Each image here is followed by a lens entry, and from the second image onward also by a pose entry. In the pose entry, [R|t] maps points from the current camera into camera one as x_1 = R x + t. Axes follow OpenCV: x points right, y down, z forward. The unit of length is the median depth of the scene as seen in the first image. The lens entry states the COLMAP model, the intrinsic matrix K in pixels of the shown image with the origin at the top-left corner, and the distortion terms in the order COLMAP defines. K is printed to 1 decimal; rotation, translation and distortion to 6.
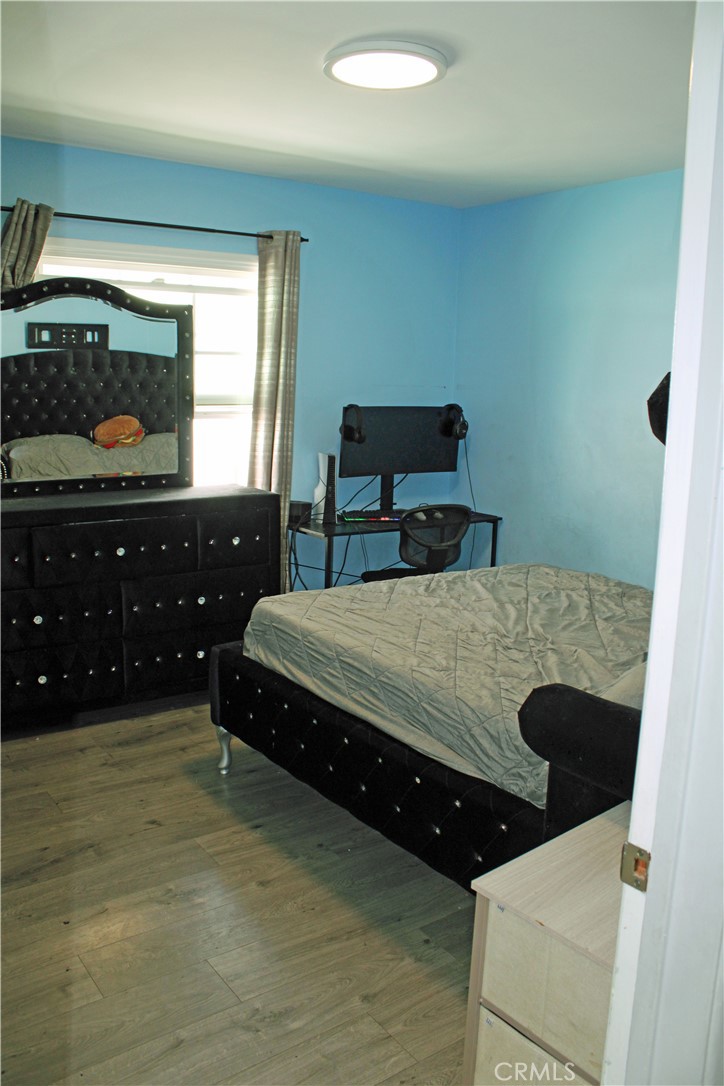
lens RADIAL K [[873.7, 0, 362.0], [0, 873.7, 543.0], [0, 0, 1]] dist [-0.176445, 0.140995]
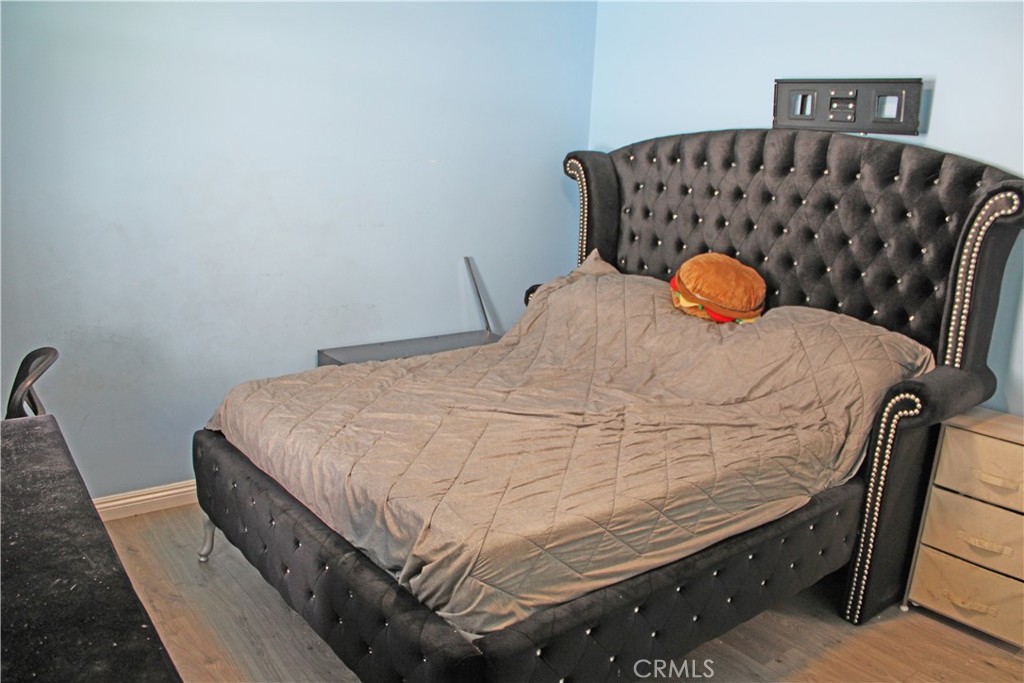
lens RADIAL K [[823.8, 0, 512.0], [0, 823.8, 341.5], [0, 0, 1]] dist [-0.176445, 0.140995]
pose [[-0.071720, -0.238449, 0.968503, -0.742457], [0.117106, 0.962275, 0.245587, -0.237346], [-0.990526, 0.131031, -0.041090, 1.155973]]
